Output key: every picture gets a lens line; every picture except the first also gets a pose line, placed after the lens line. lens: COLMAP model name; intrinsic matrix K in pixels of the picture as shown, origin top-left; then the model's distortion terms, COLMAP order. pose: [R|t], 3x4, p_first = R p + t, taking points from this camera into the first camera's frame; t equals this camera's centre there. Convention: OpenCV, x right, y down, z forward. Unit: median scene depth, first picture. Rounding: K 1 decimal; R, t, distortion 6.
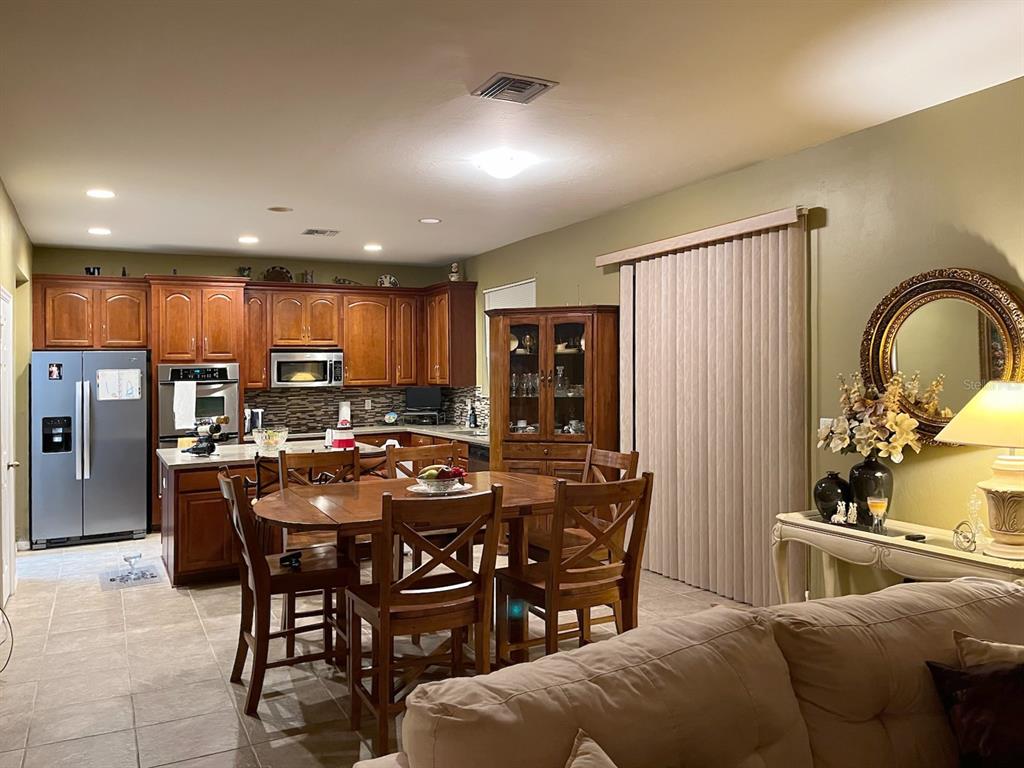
lens RADIAL K [[786.0, 0, 522.8], [0, 786.0, 381.6], [0, 0, 1]] dist [0.028976, -0.031115]
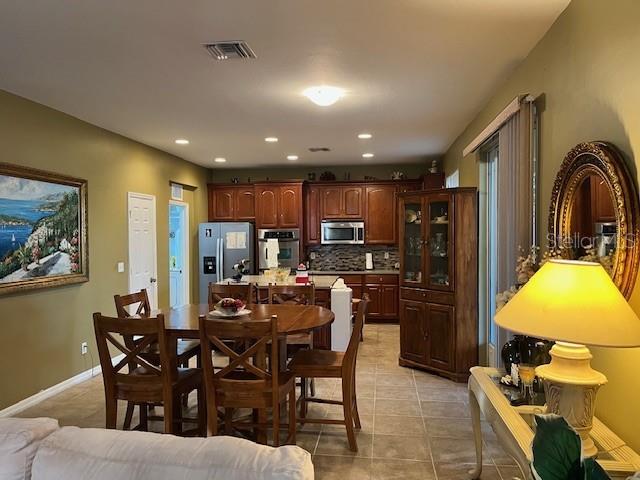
lens RADIAL K [[491.3, 0, 300.9], [0, 491.3, 239.6], [0, 0, 1]] dist [0.028976, -0.031115]
pose [[0.808162, 0.017798, -0.588691, 0.342785], [-0.015024, 0.999841, 0.009603, -0.012880], [0.588768, 0.001084, 0.808301, 0.168610]]
